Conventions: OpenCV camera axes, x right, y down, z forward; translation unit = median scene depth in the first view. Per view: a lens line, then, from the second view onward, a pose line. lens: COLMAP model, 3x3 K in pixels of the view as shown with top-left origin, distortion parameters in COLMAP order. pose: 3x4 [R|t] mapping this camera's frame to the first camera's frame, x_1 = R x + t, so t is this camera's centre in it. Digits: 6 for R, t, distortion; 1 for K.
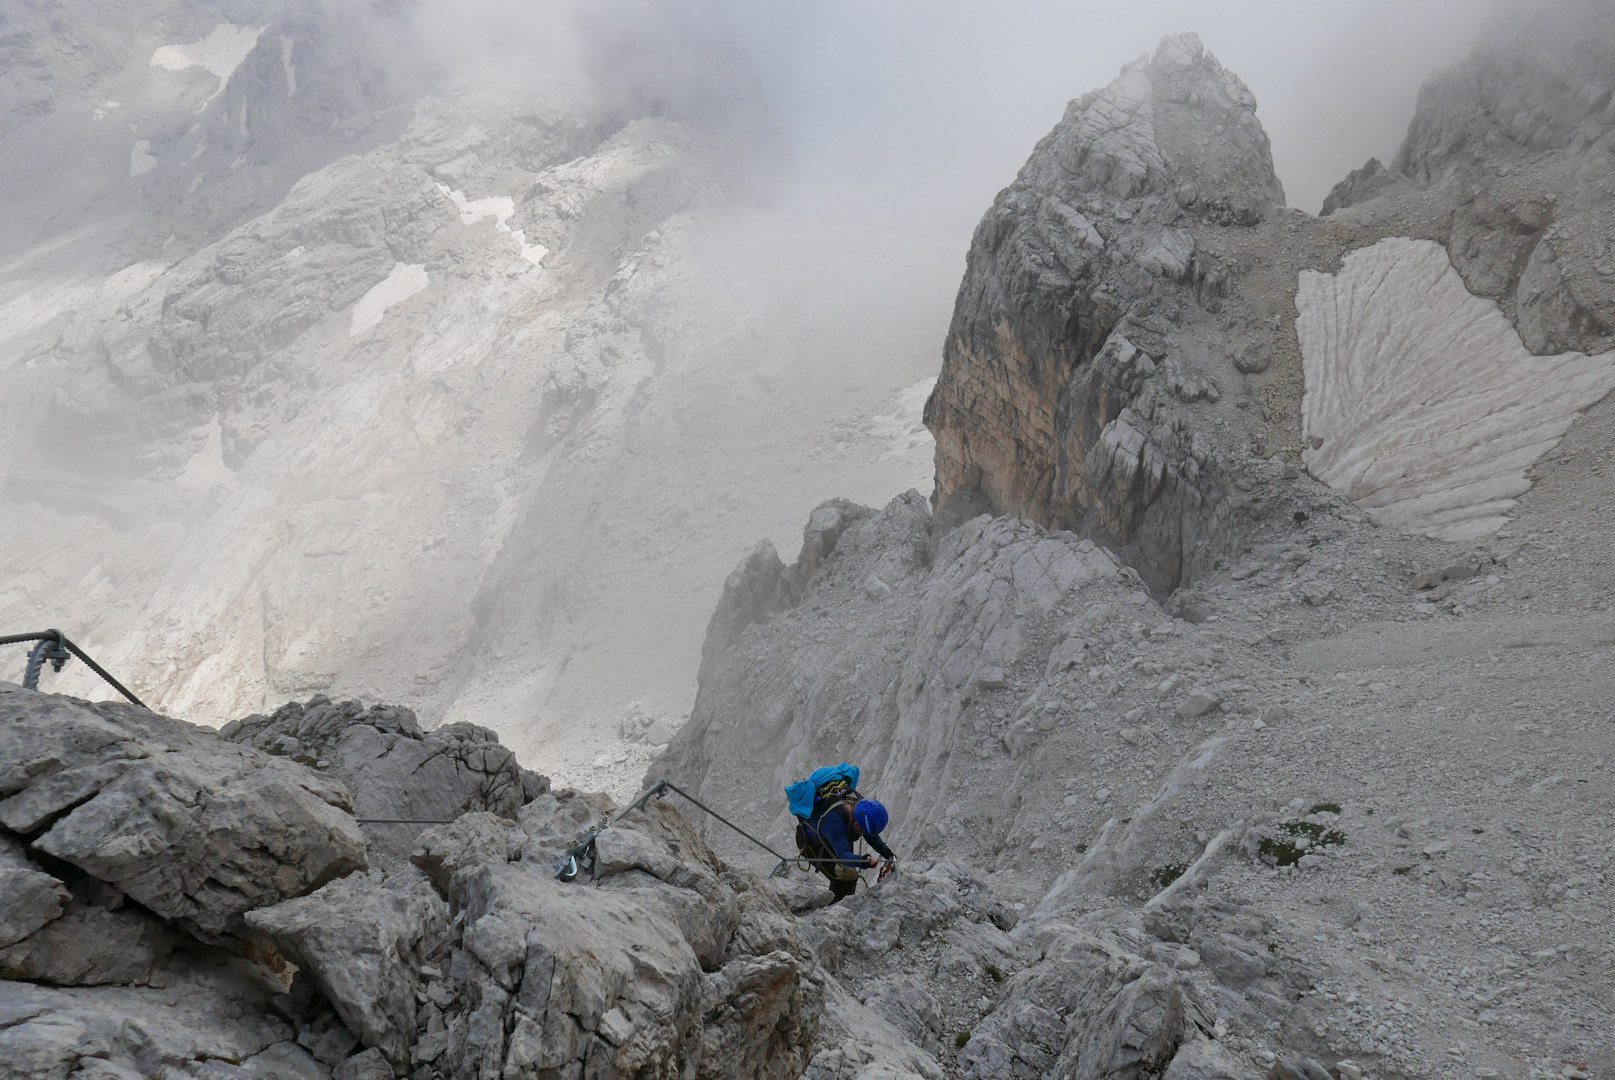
lens RADIAL K [[1110.7, 0, 812.0], [0, 1110.7, 540.3], [0, 0, 1]] dist [-0.035513, 0.016360]
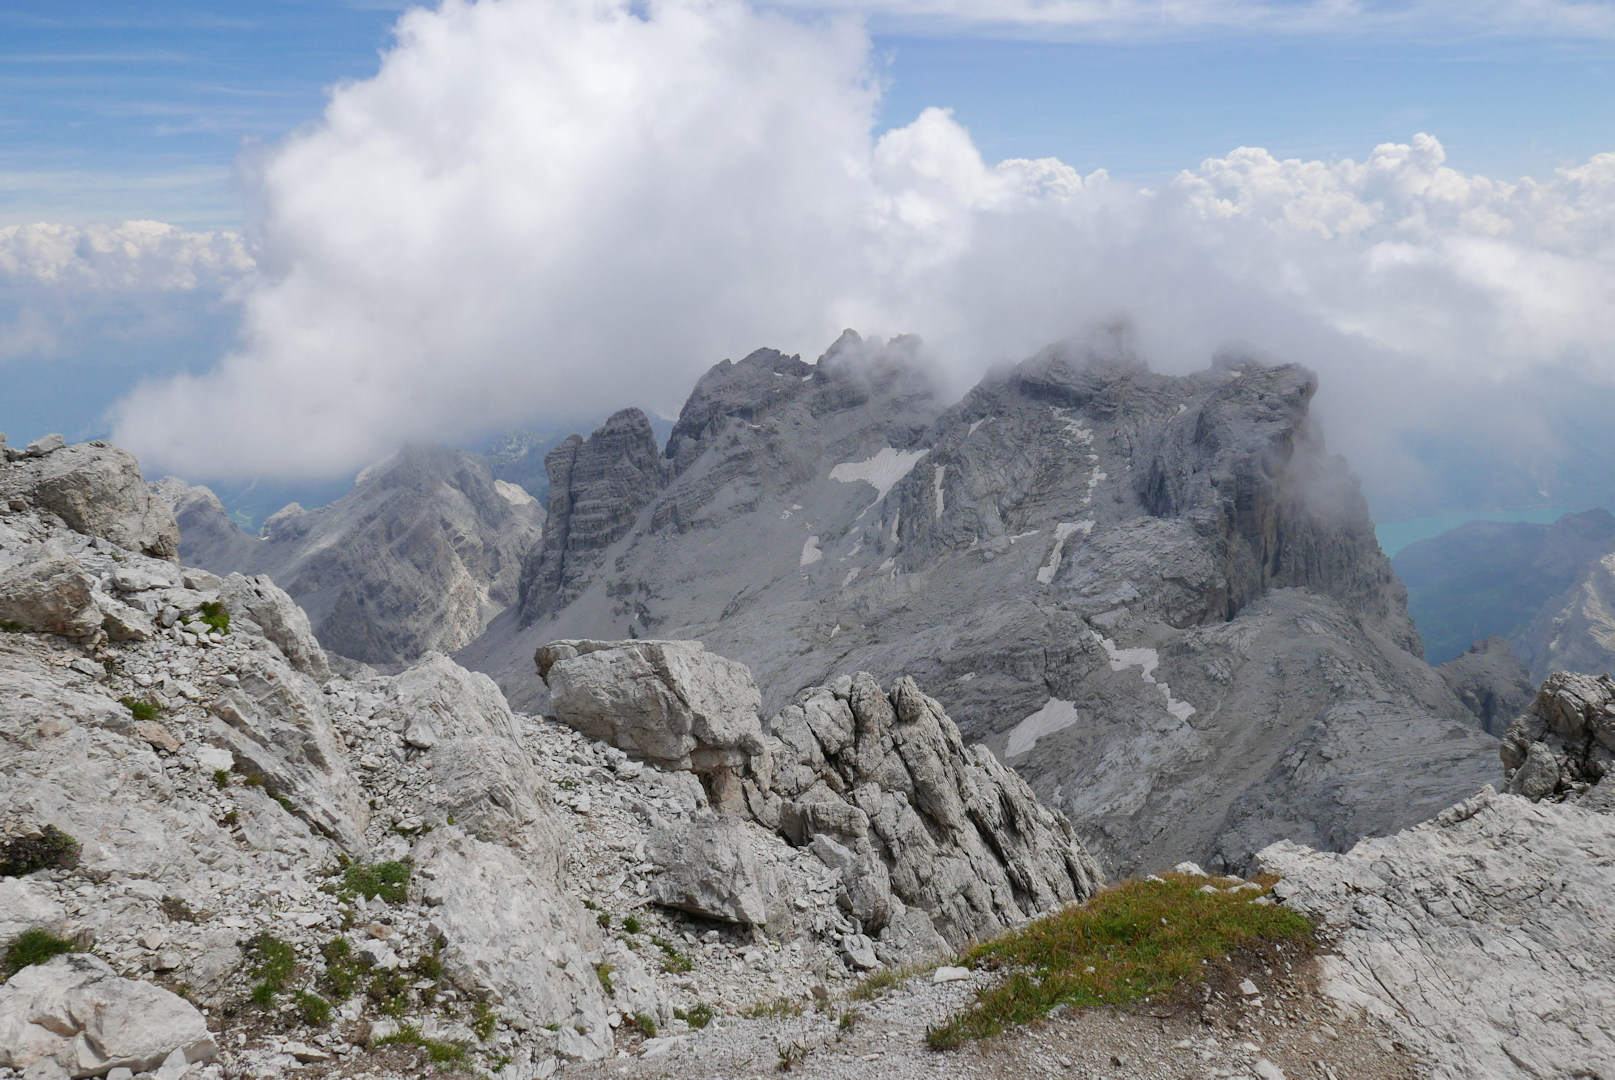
lens RADIAL K [[1115.0, 0, 807.5], [0, 1115.0, 540.0], [0, 0, 1]] dist [-0.036125, 0.024053]
pose [[0.887454, 0.066720, -0.456042, -0.106004], [-0.208961, 0.940174, -0.269087, -0.051898], [0.410805, 0.334098, 0.848303, -0.175365]]
